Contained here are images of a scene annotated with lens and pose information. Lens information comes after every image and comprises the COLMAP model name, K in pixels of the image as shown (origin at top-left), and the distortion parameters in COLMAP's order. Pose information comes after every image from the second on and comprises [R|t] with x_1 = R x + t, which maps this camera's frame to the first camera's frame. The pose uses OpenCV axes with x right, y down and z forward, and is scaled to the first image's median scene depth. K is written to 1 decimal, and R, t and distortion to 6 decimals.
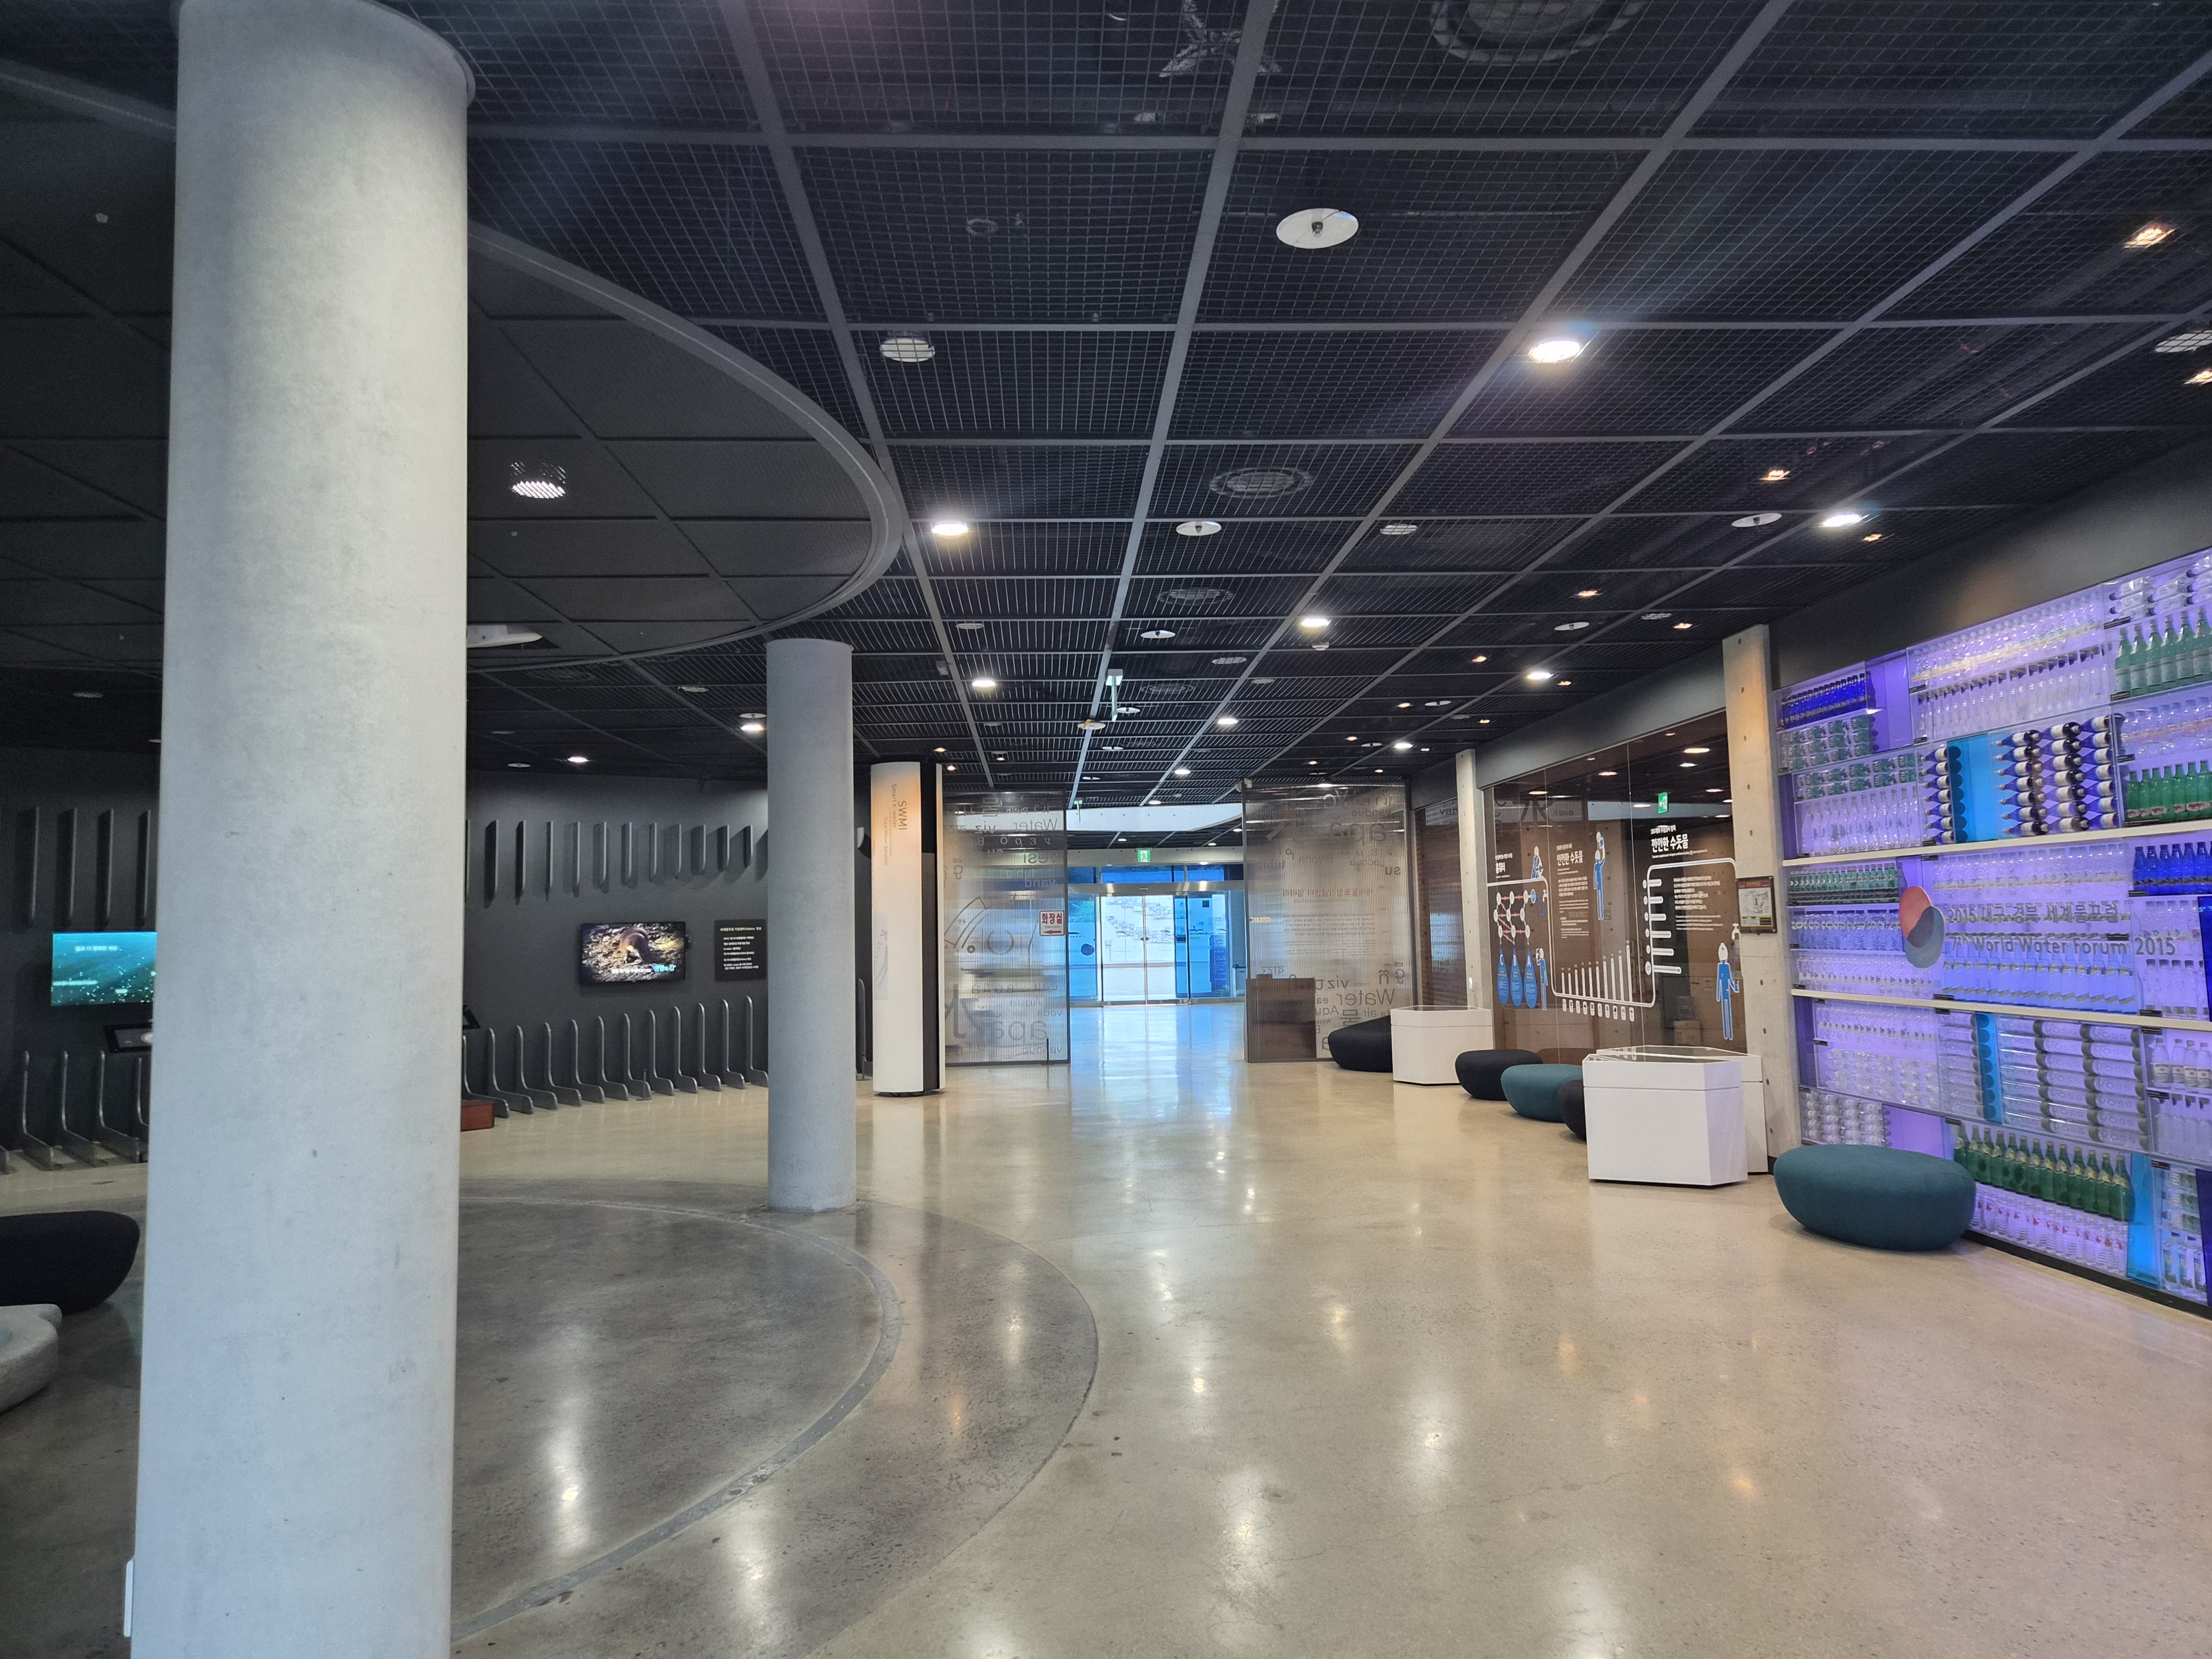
lens RADIAL K [[1476.1, 0, 1110.1], [0, 1476.1, 802.6], [0, 0, 1]] dist [0.064613, -0.054356]
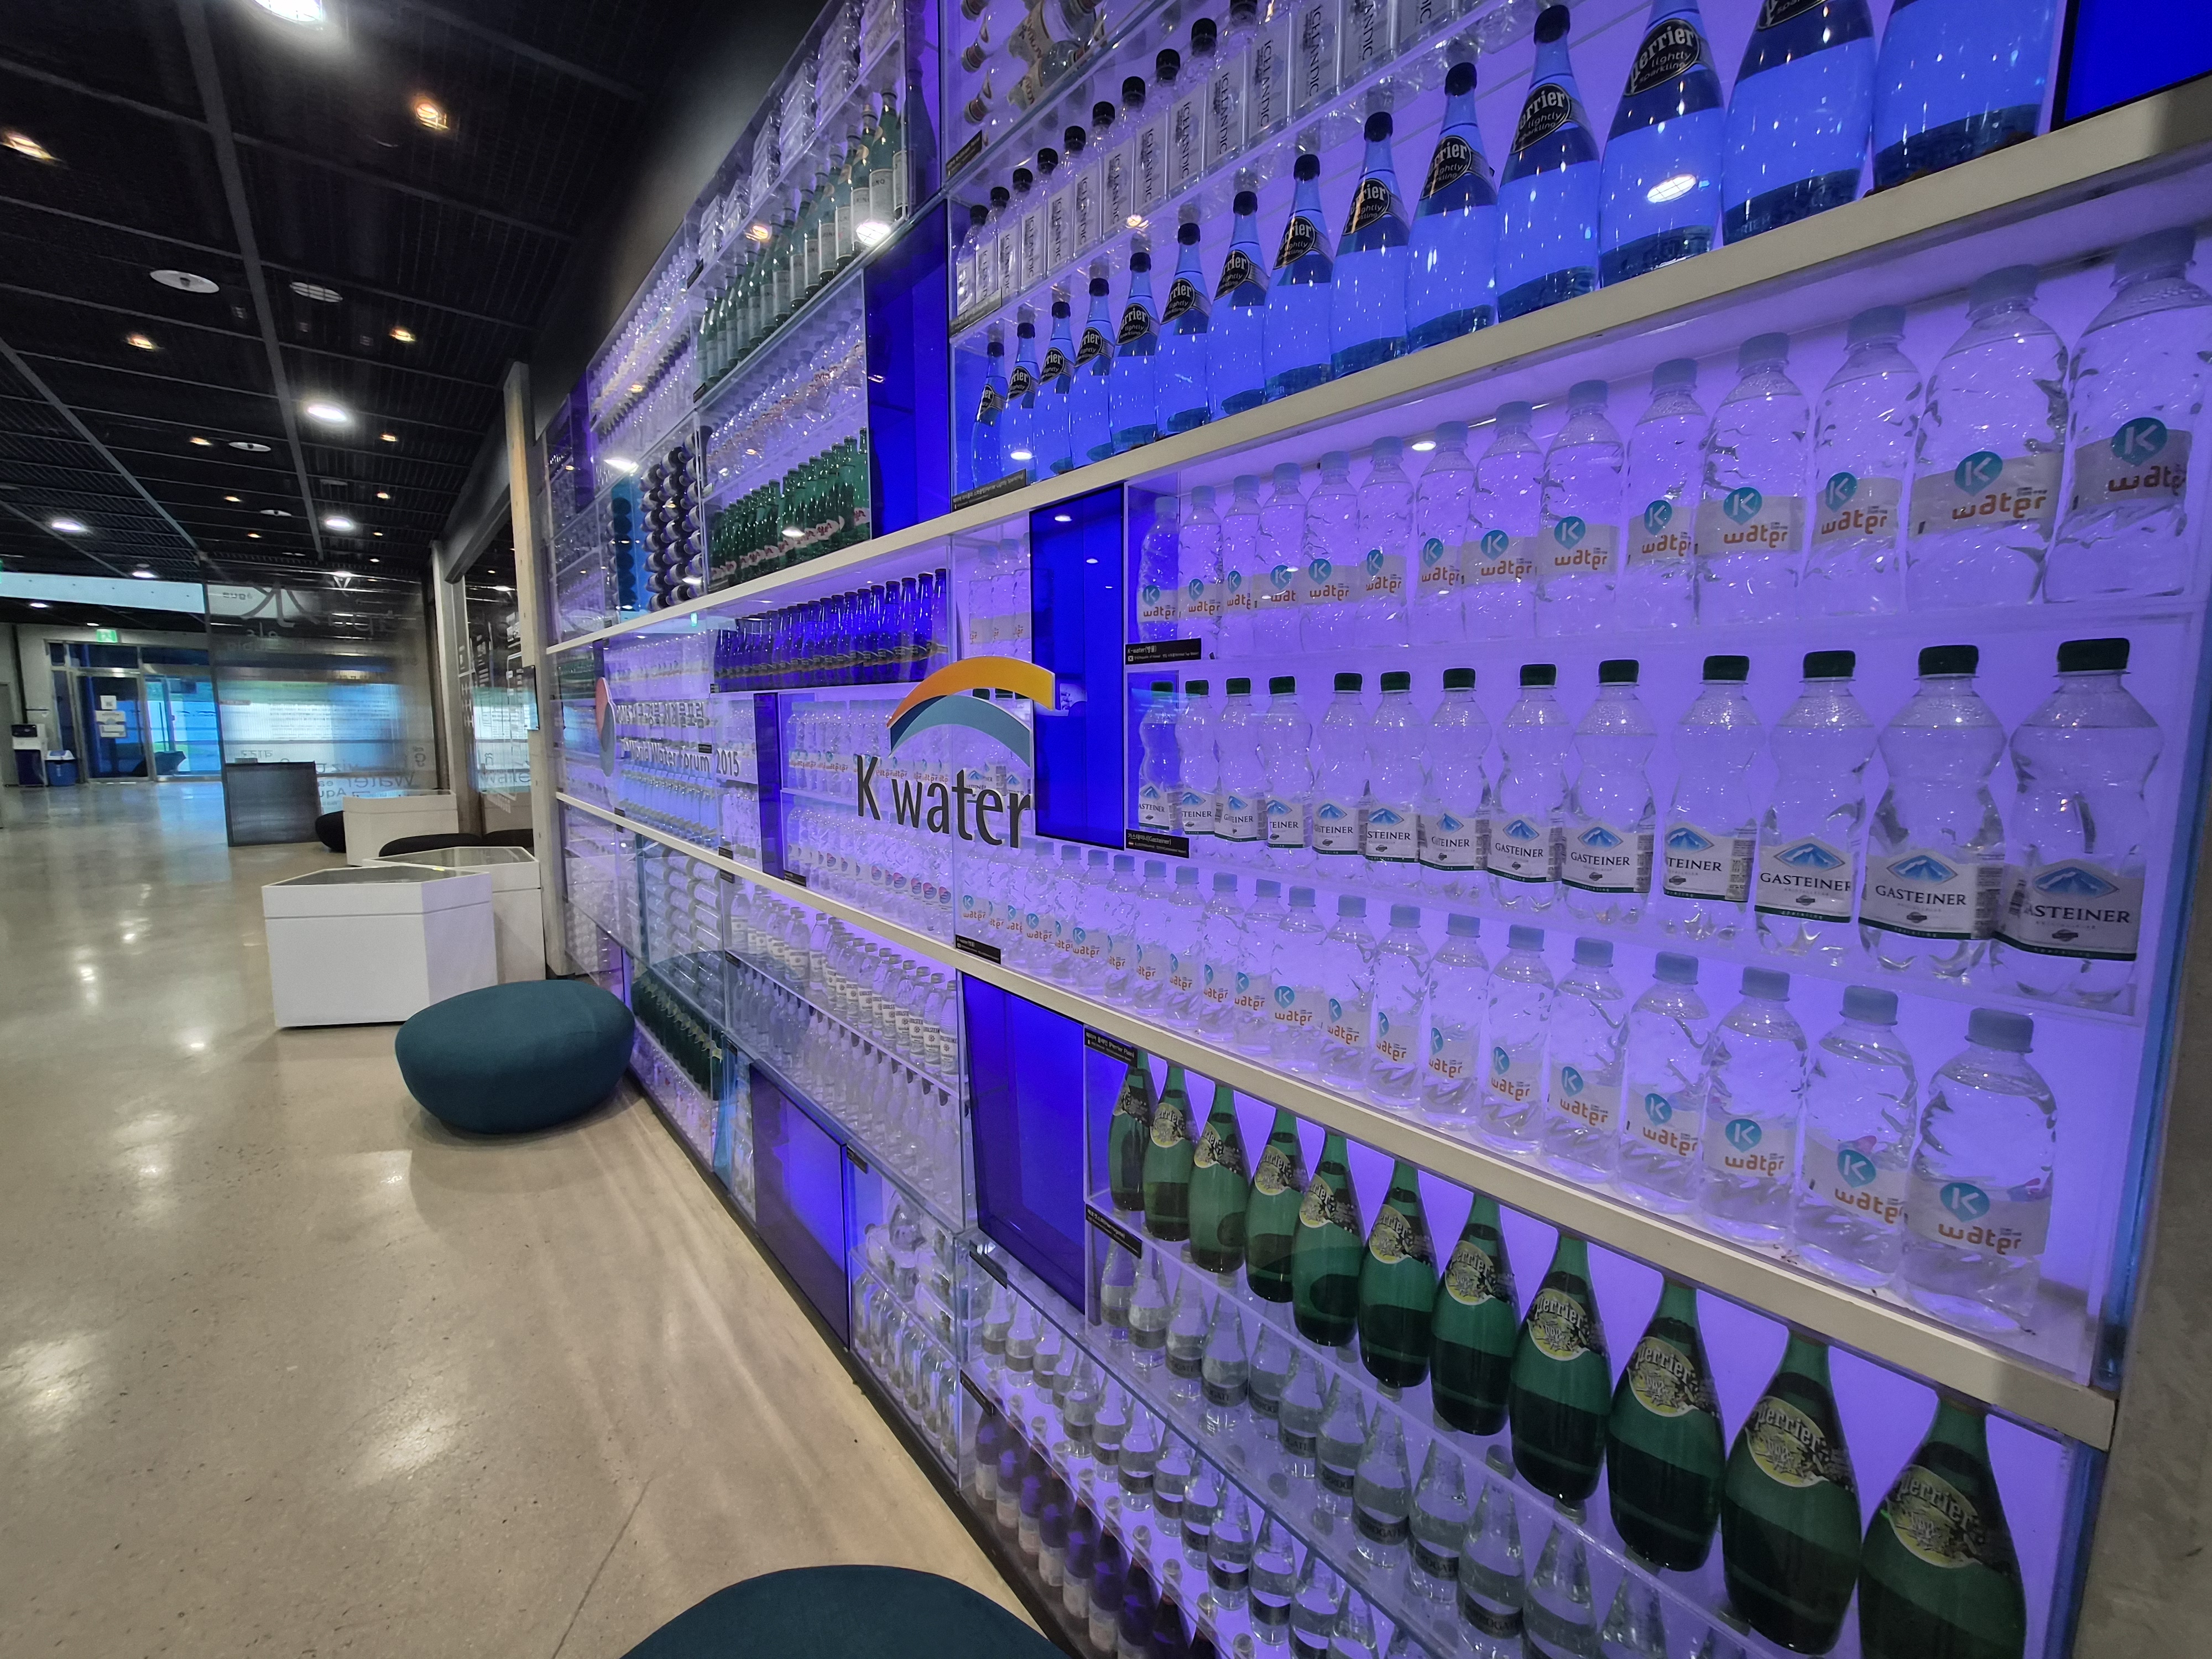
lens RADIAL K [[881.0, 0, 1099.8], [0, 881.0, 824.0], [0, 0, 1]] dist [0.002252, 0.000438]
pose [[0.793280, -0.043321, 0.607313, 0.467911], [-0.078641, 0.981820, 0.172757, 0.030525], [-0.603756, -0.184805, 0.775452, 0.454116]]
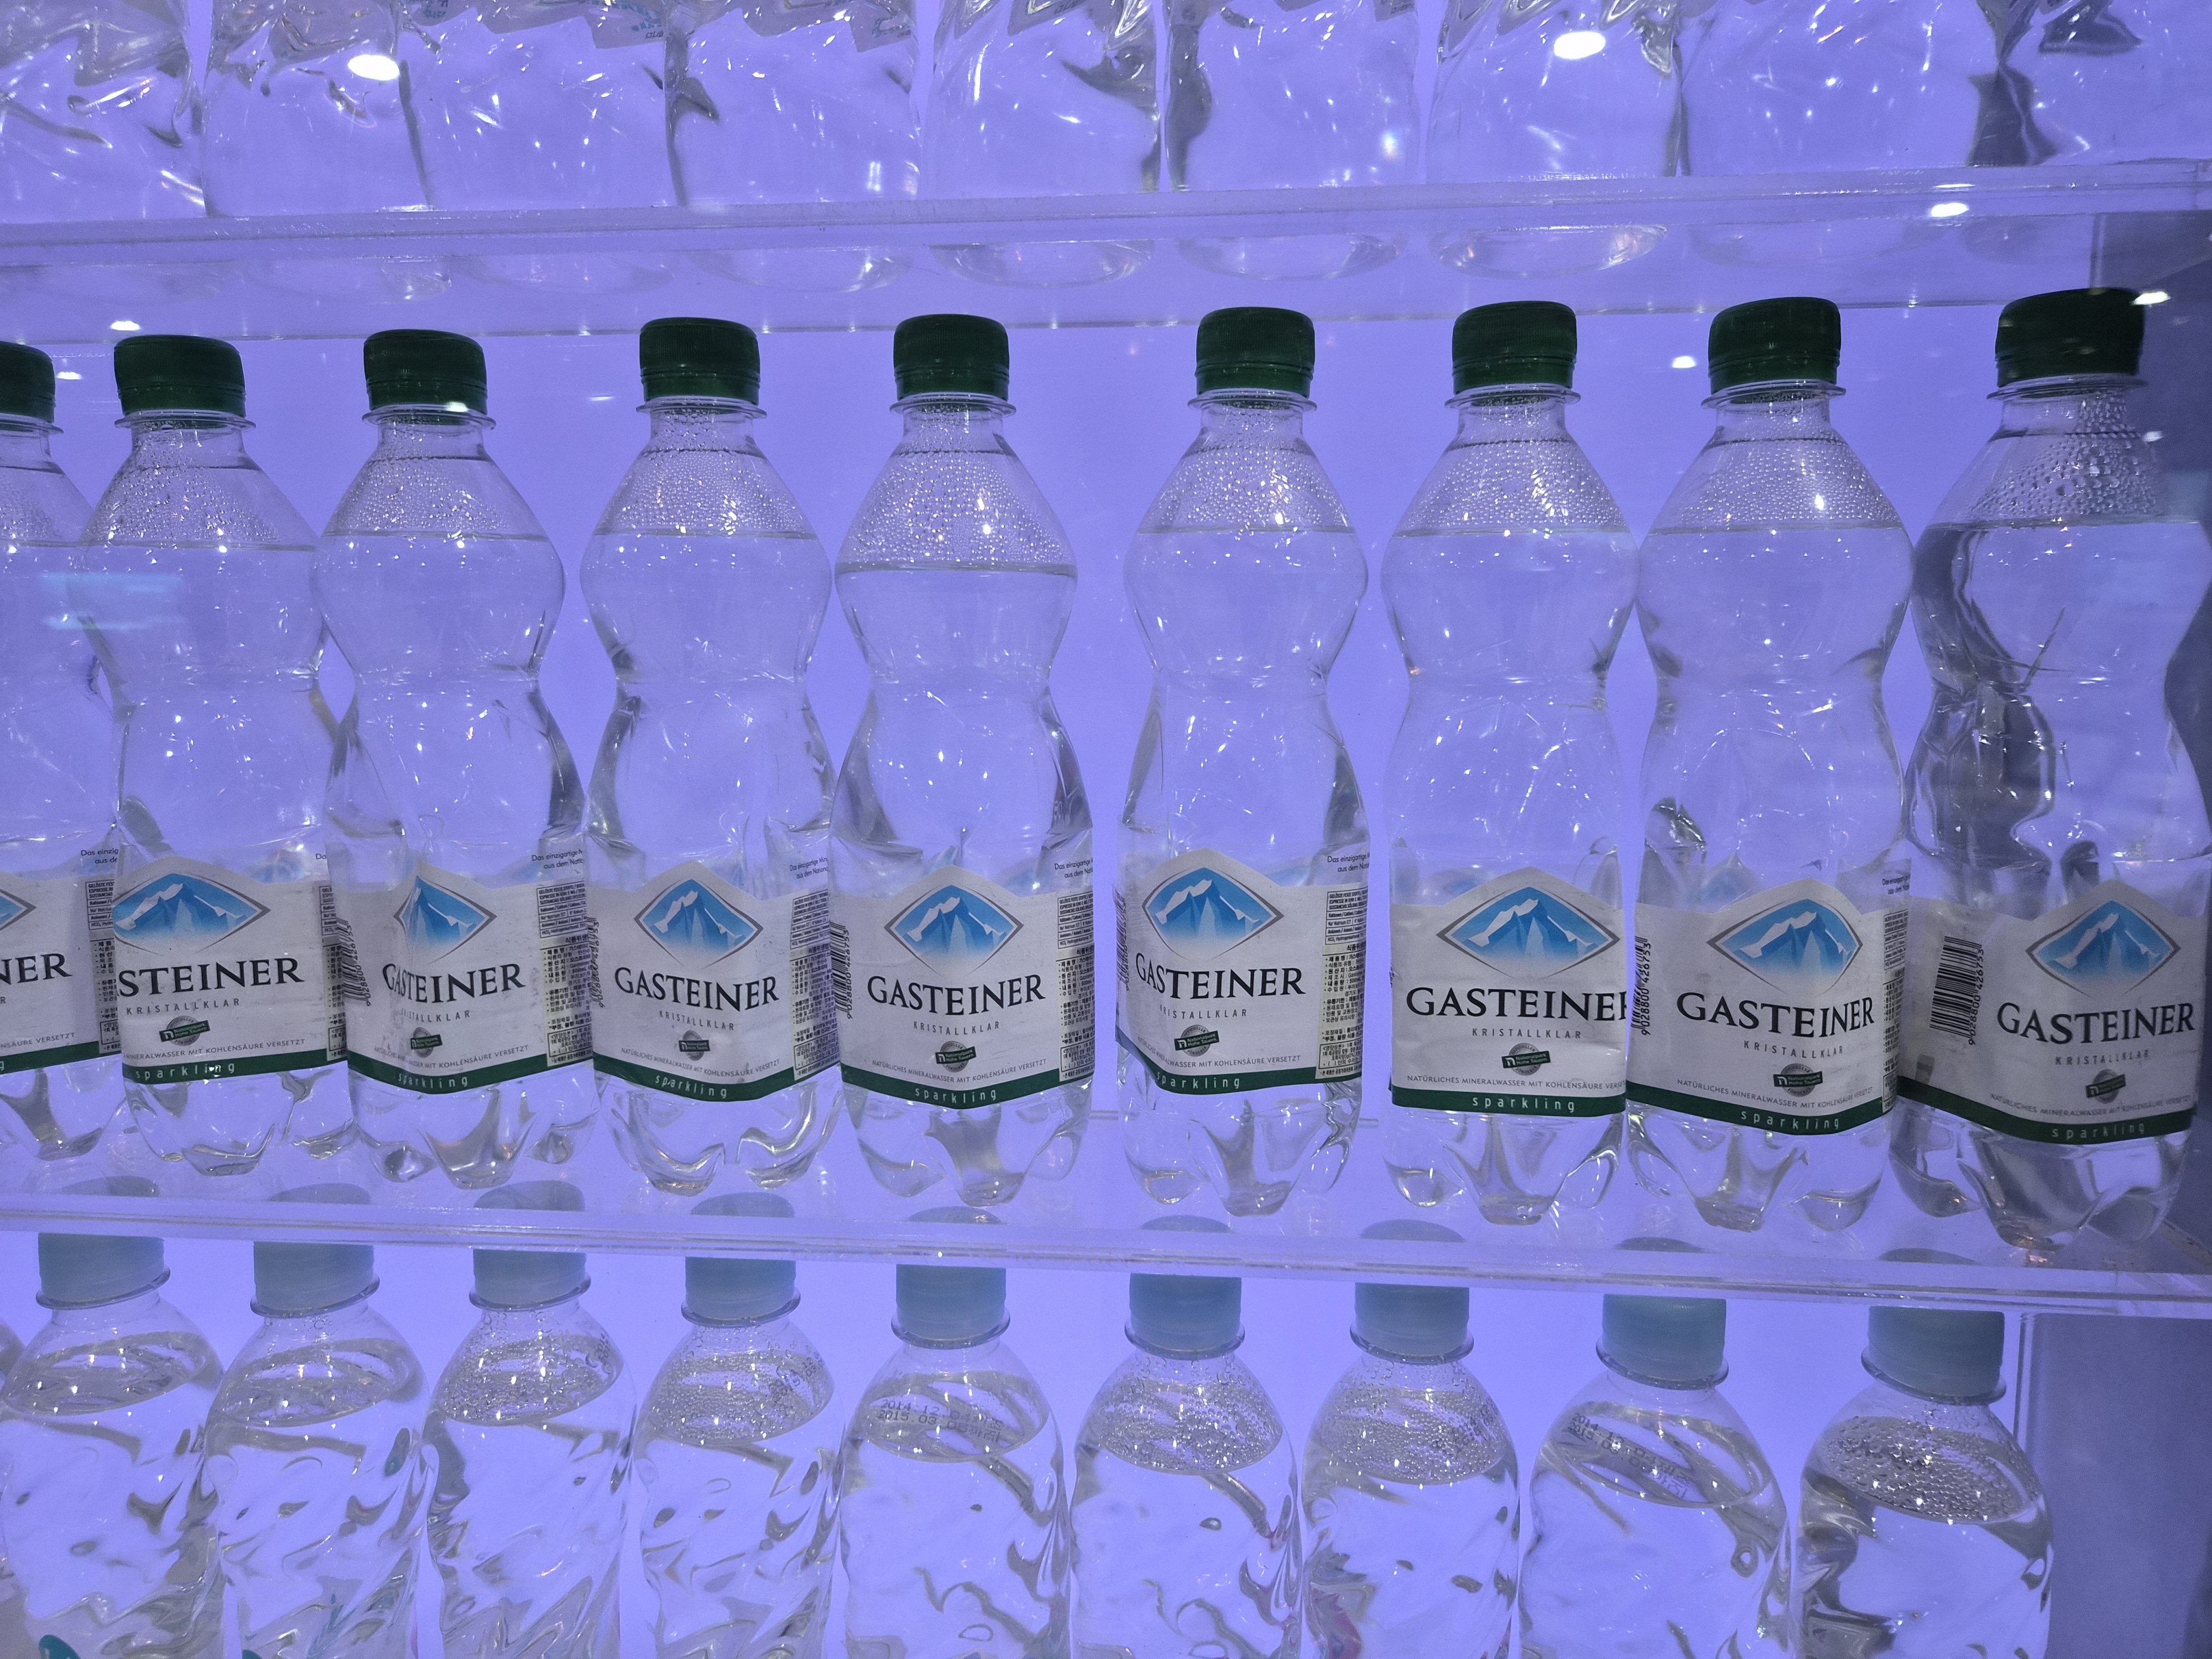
lens RADIAL K [[1476.1, 0, 1098.4], [0, 1476.1, 827.1], [0, 0, 1]] dist [0.064613, -0.054356]
pose [[0.170146, -0.089745, 0.981324, 0.527543], [-0.091455, 0.990108, 0.106405, 0.036211], [-0.981166, -0.107852, 0.160255, 0.485509]]
